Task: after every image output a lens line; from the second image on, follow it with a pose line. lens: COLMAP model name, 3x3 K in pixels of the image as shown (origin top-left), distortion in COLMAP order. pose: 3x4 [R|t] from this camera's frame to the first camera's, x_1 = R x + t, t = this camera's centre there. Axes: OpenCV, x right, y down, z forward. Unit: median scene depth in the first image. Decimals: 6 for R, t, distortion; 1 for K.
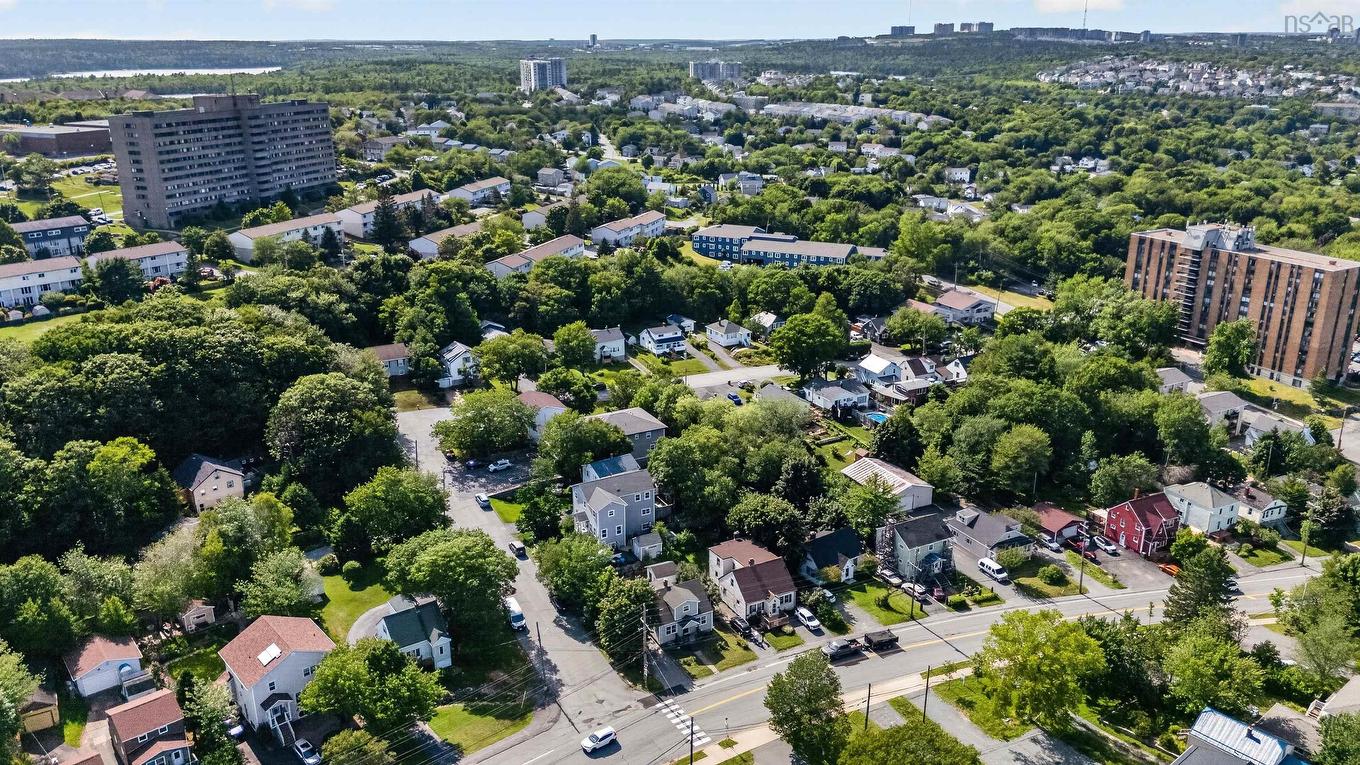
lens RADIAL K [[999.3, 0, 688.6], [0, 999.3, 381.7], [0, 0, 1]] dist [0.087988, -0.089233]
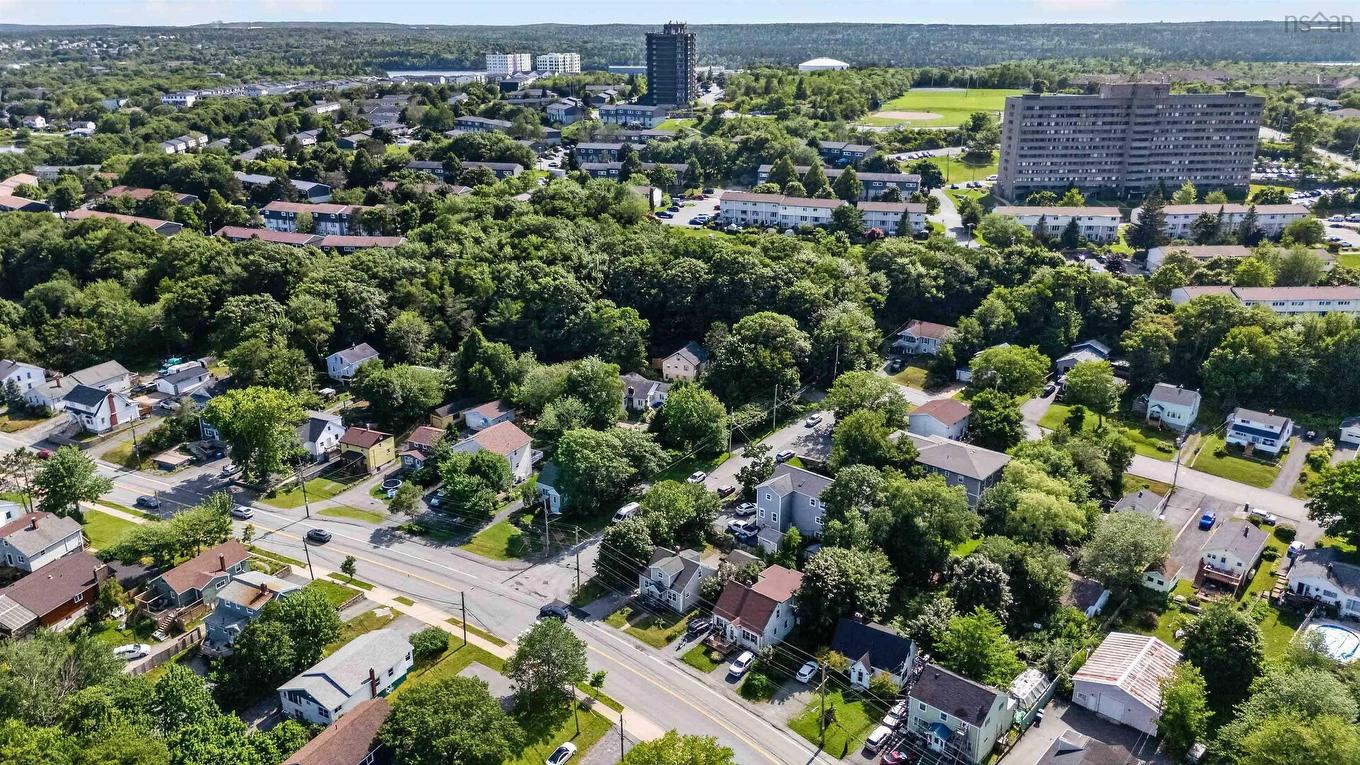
lens RADIAL K [[999.3, 0, 688.6], [0, 999.3, 381.7], [0, 0, 1]] dist [0.087988, -0.089233]
pose [[0.358254, 0.314441, -0.879079, 0.558536], [-0.300724, 0.930260, 0.210193, -0.125267], [0.883866, 0.189058, 0.427830, 0.339525]]
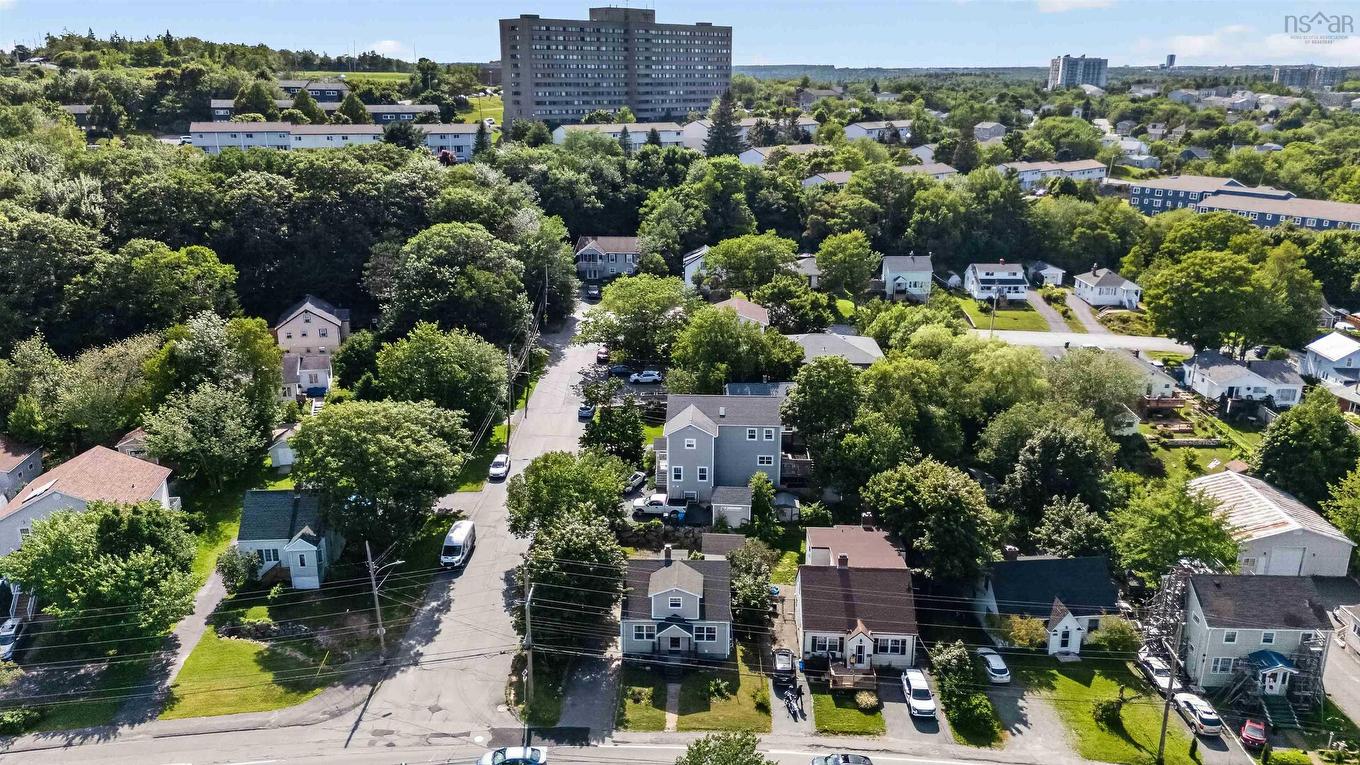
lens RADIAL K [[999.3, 0, 688.6], [0, 999.3, 381.7], [0, 0, 1]] dist [0.087988, -0.089233]
pose [[0.866215, 0.151875, -0.476031, 0.158151], [-0.165596, 0.986104, 0.013281, 0.062215], [0.471433, 0.067324, 0.879328, 0.324457]]
